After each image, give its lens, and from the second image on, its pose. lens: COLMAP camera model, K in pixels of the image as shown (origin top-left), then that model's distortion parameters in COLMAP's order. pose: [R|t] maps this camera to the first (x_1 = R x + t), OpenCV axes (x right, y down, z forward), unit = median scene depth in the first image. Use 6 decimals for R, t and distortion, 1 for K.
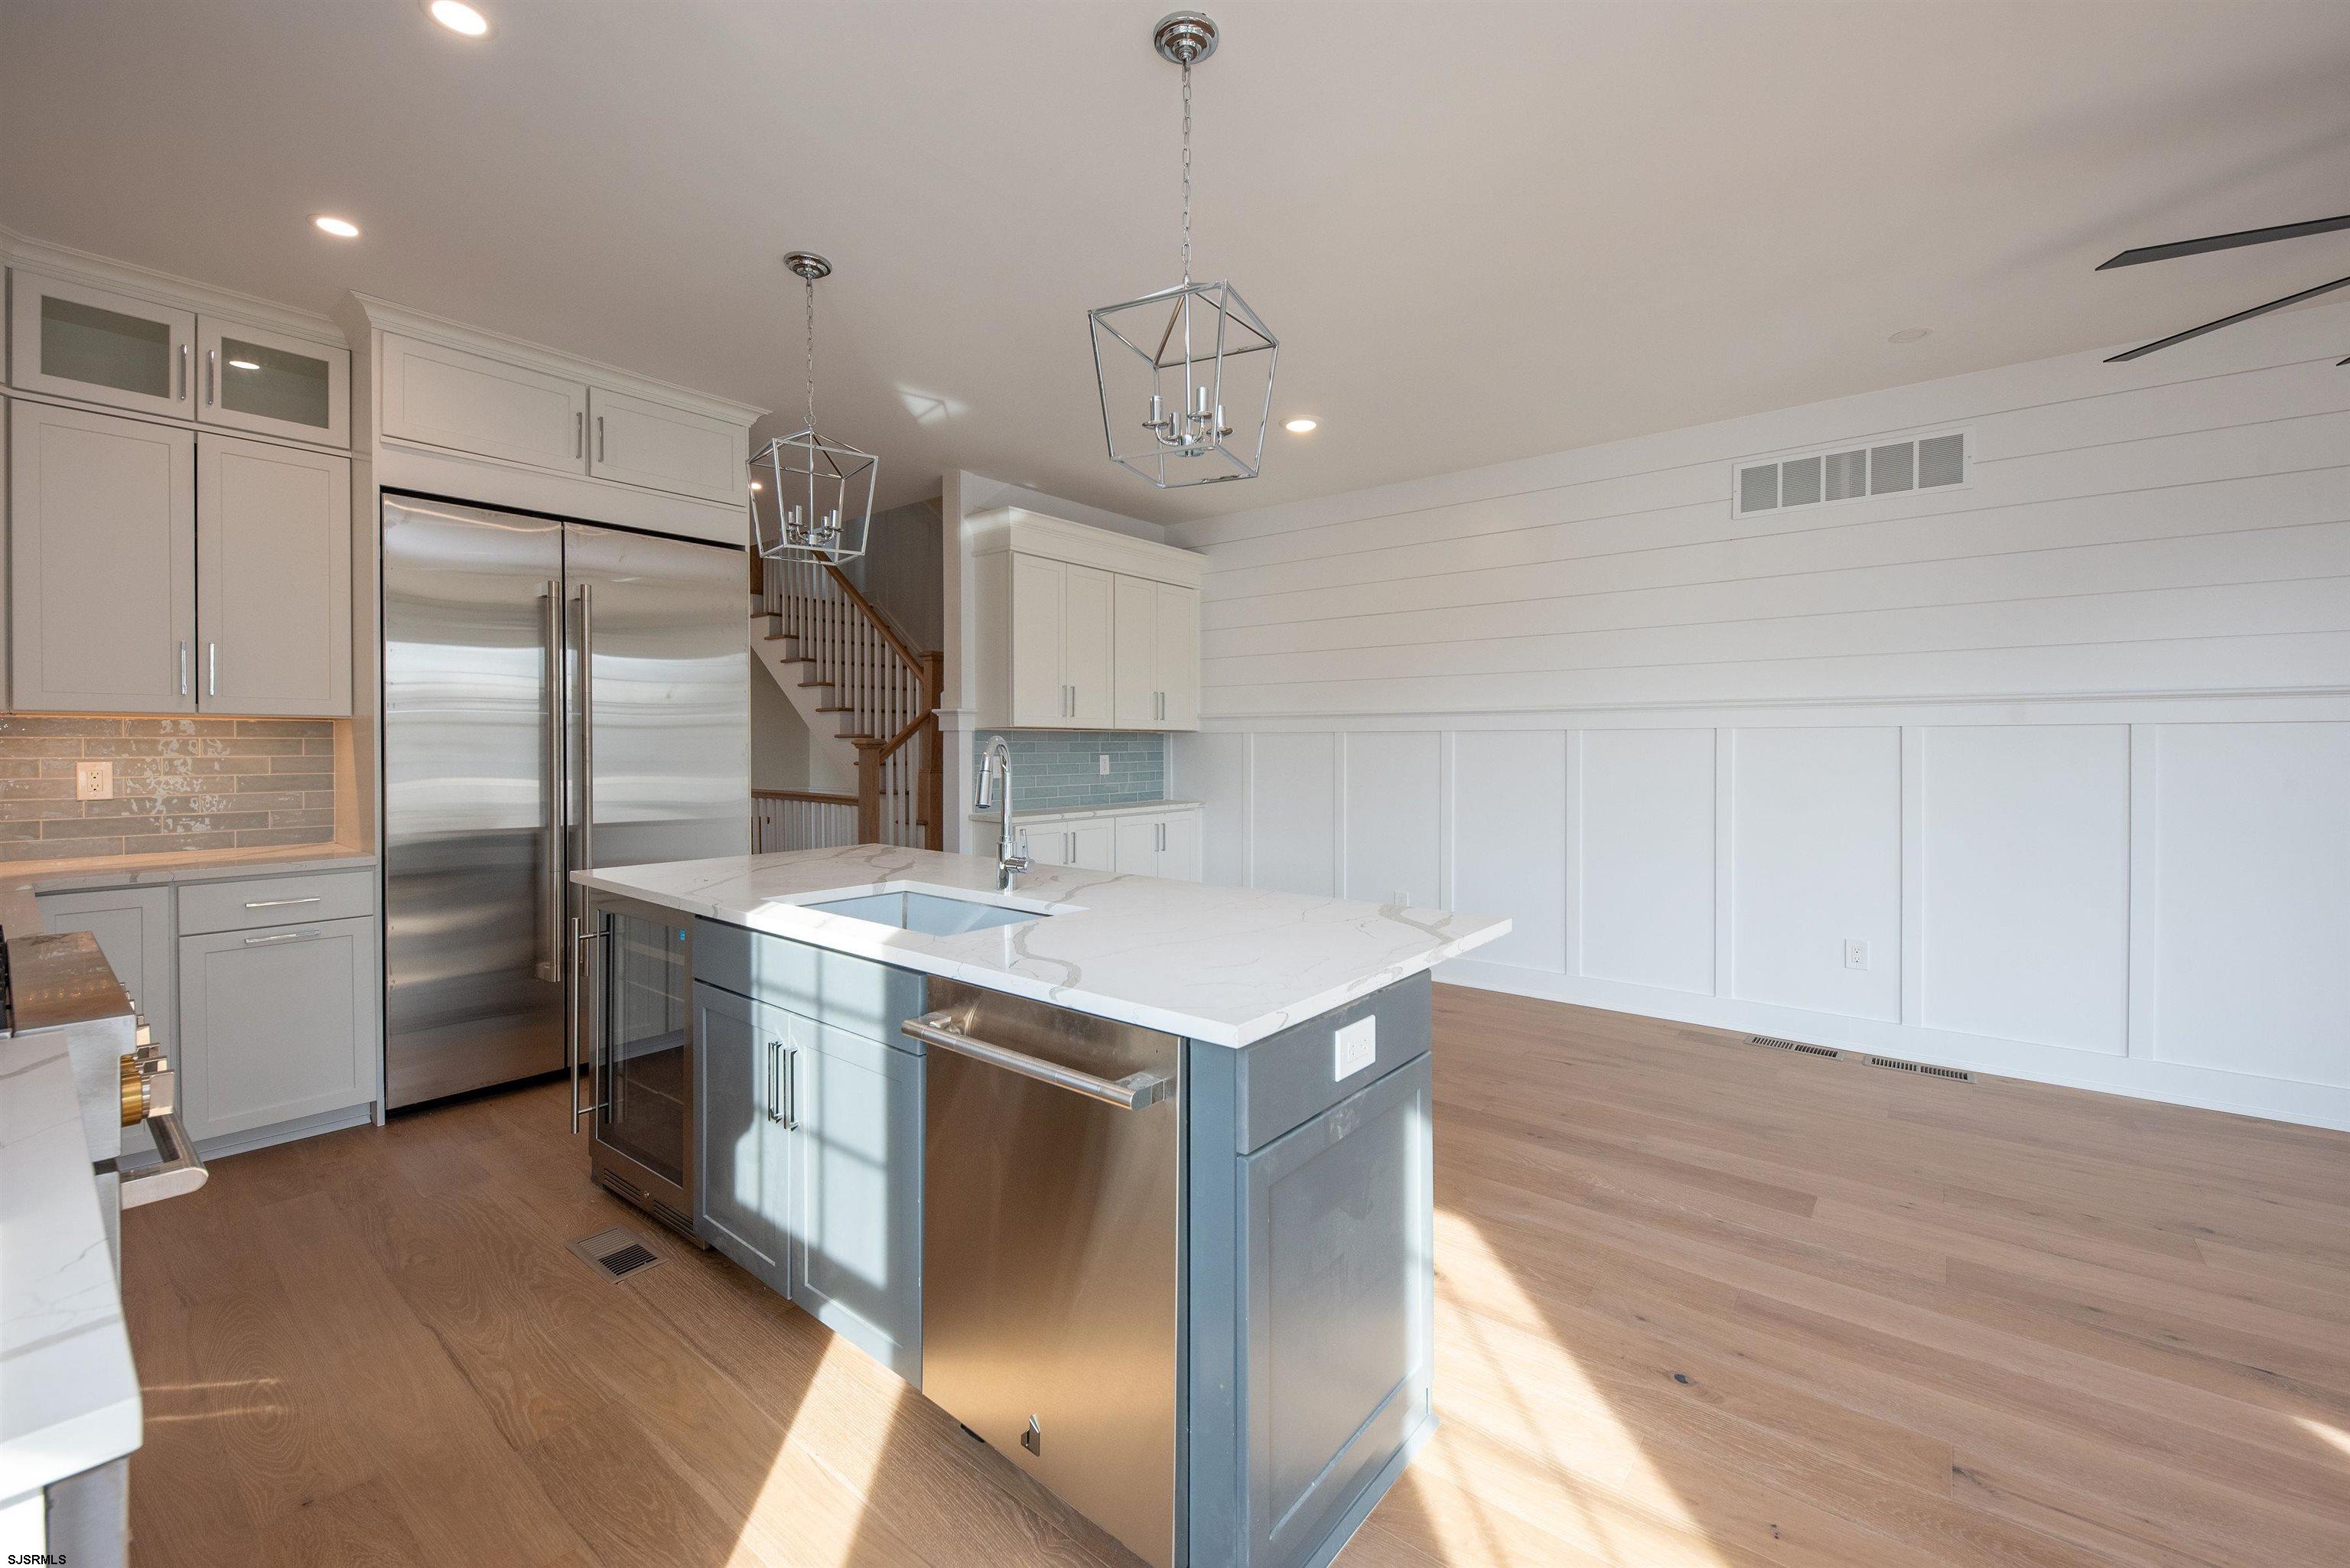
lens RADIAL K [[941.4, 0, 1144.1], [0, 941.4, 754.5], [0, 0, 1]] dist [0.001052, -0.002665]
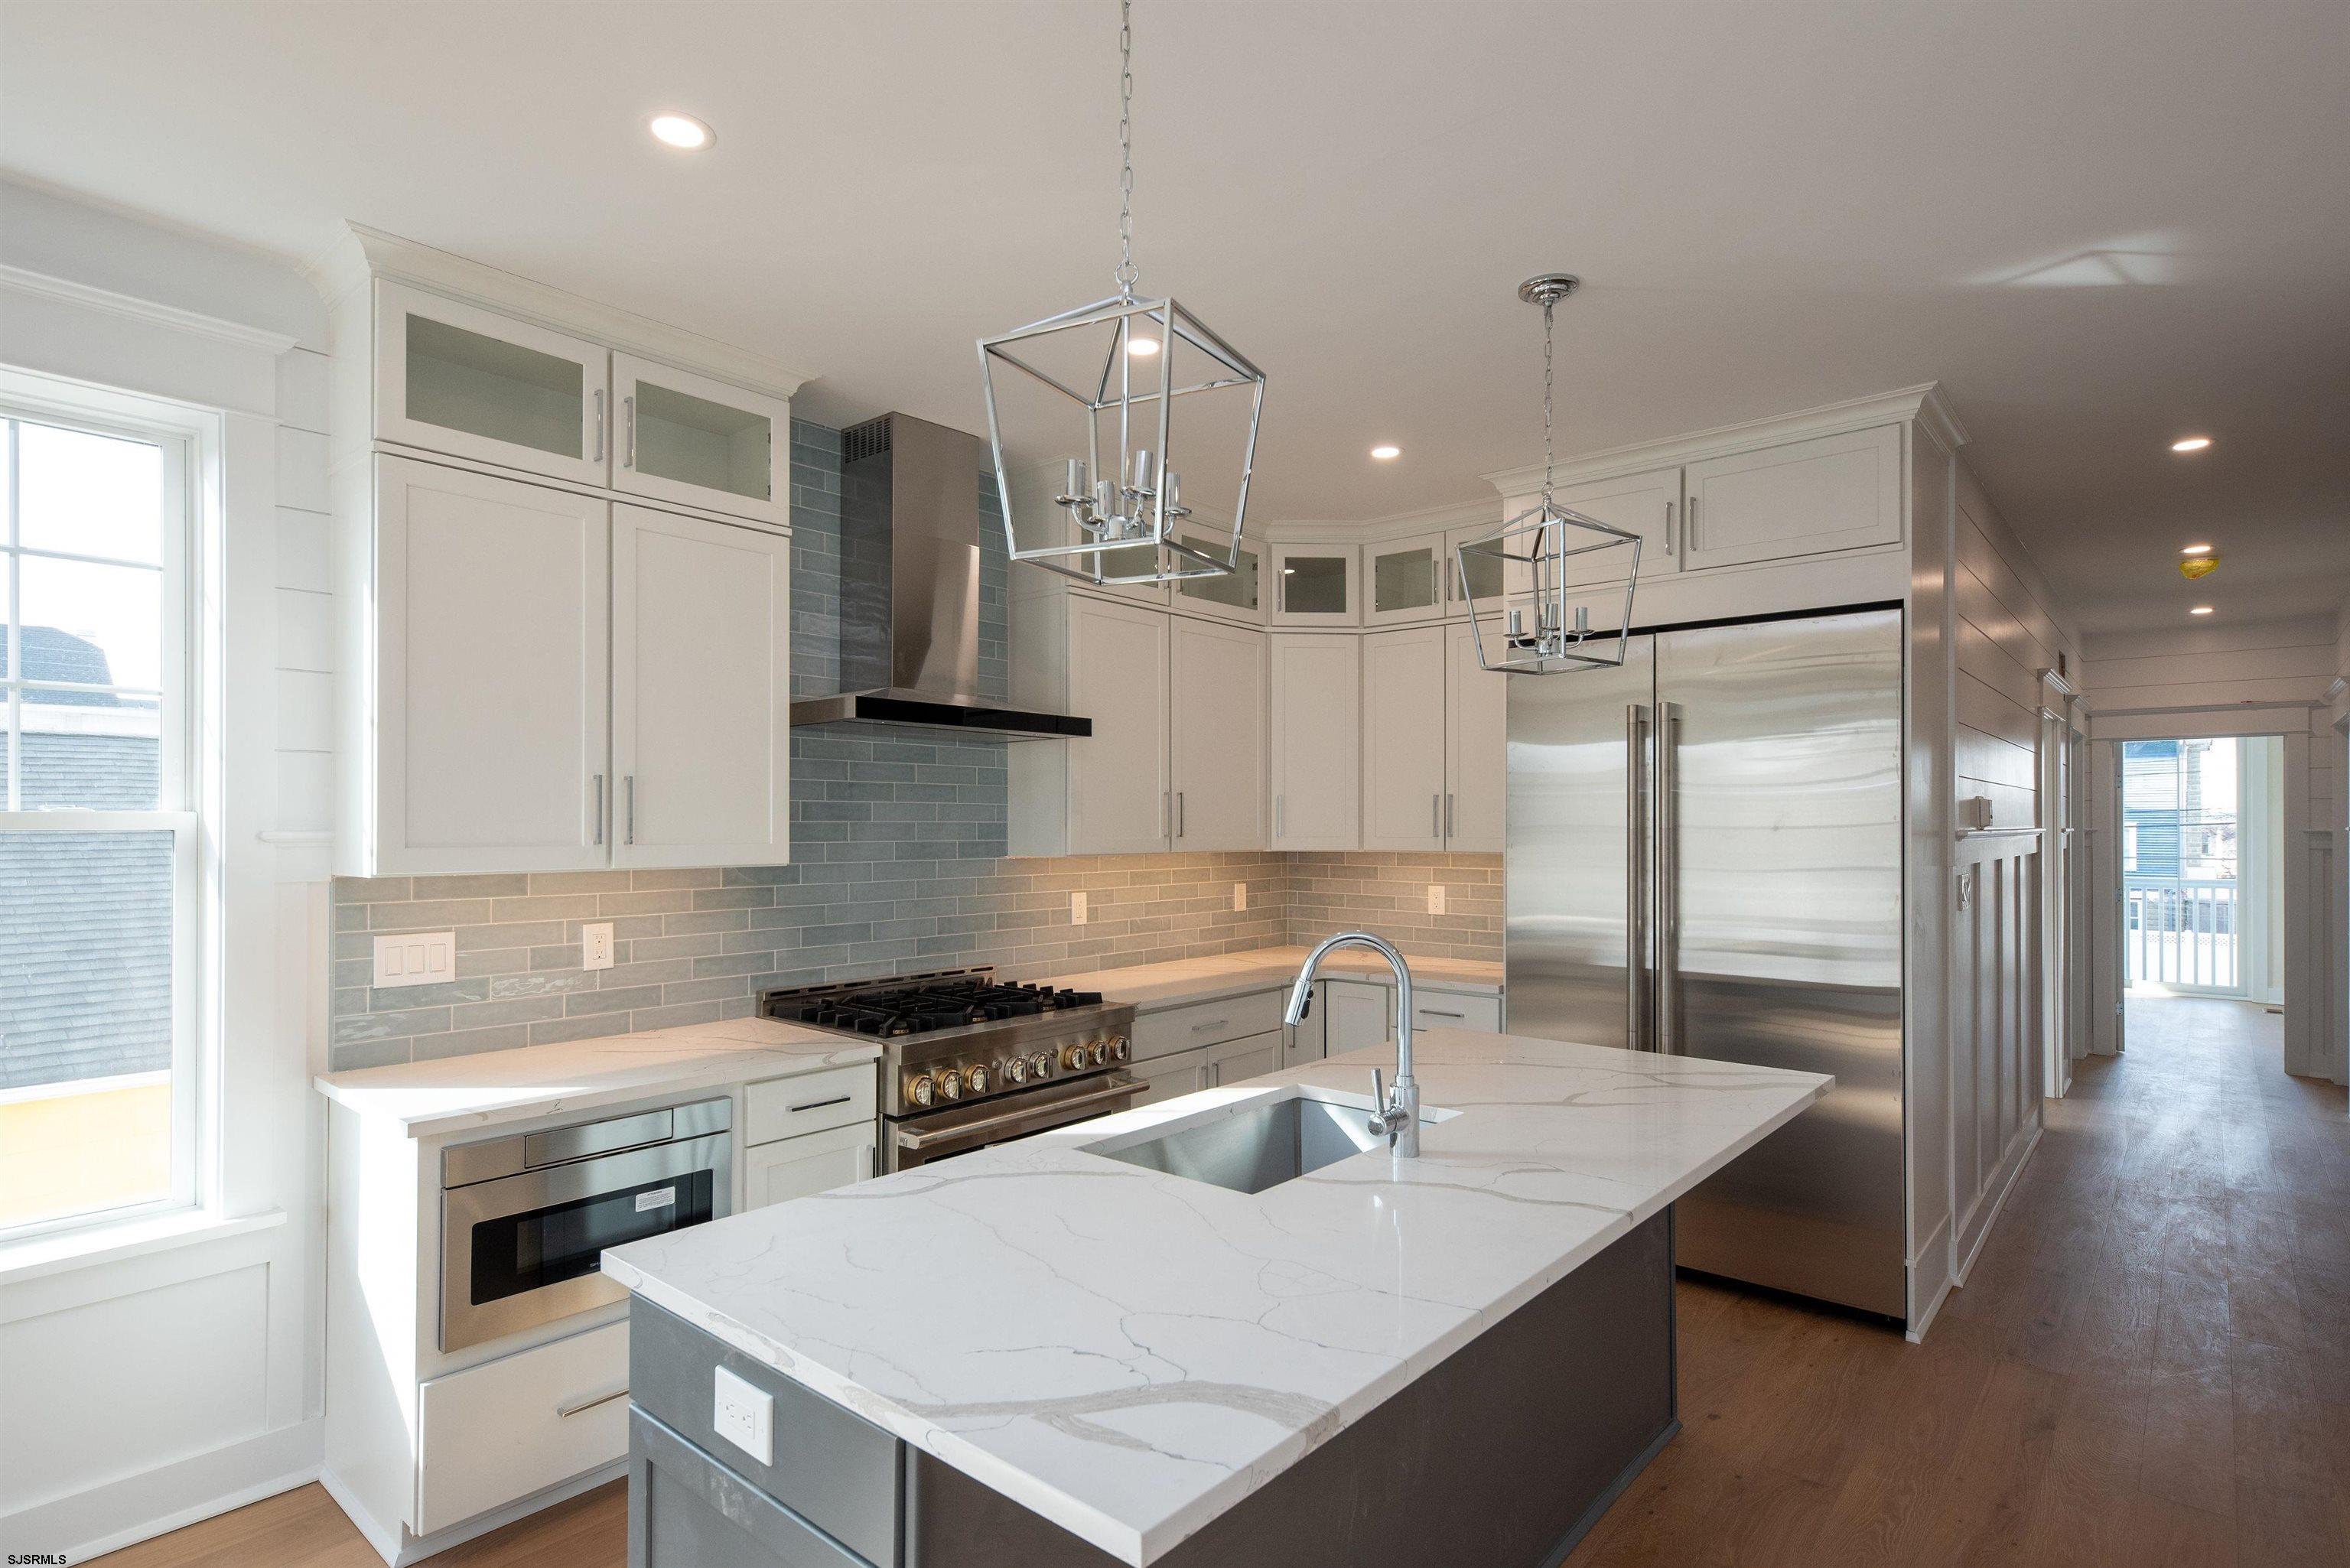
lens RADIAL K [[1197.4, 0, 1194.9], [0, 1197.4, 823.7], [0, 0, 1]] dist [0.010697, -0.001159]
pose [[-0.001200, -0.000367, -0.999999, 0.498138], [-0.008785, 0.999961, -0.000356, -0.066763], [0.999961, 0.008784, -0.001203, 0.575130]]
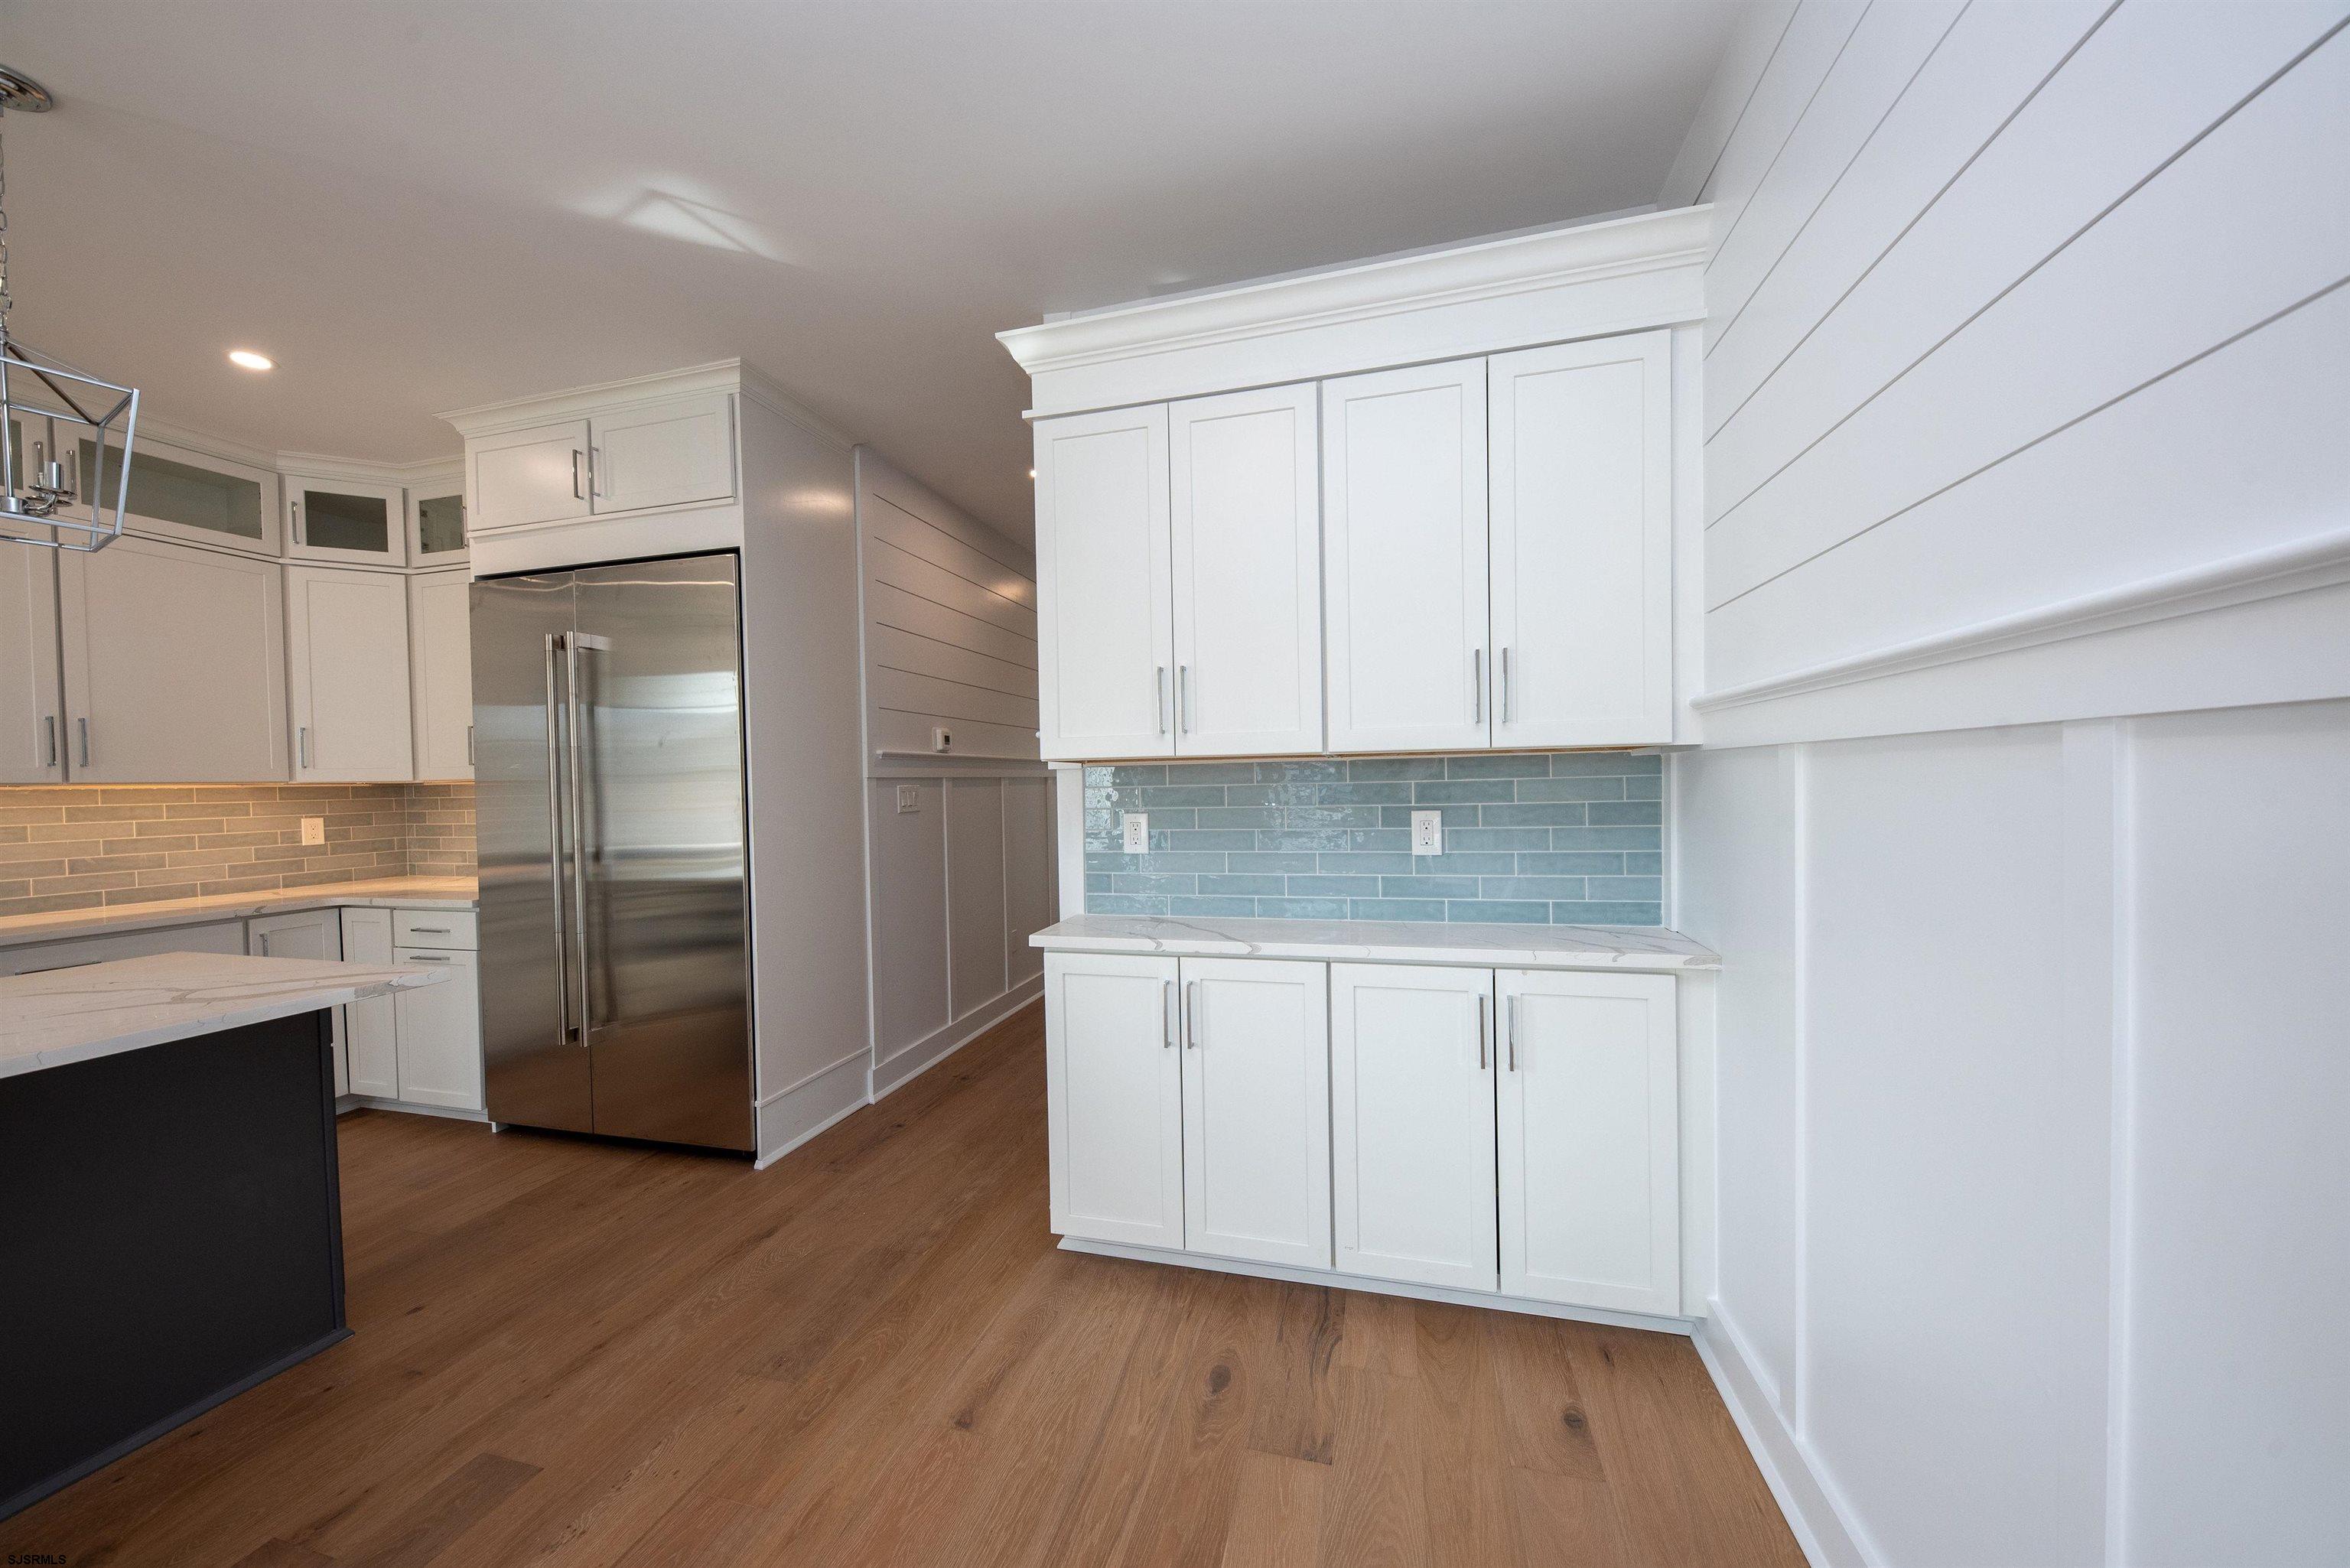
lens RADIAL K [[819.8, 0, 1180.5], [0, 819.8, 796.4], [0, 0, 1]] dist [0.004708, -0.003400]
pose [[0.432087, 0.008531, -0.901791, 0.413832], [0.011467, 0.999822, 0.014953, -0.021682], [0.901759, -0.016802, 0.431913, 1.193479]]
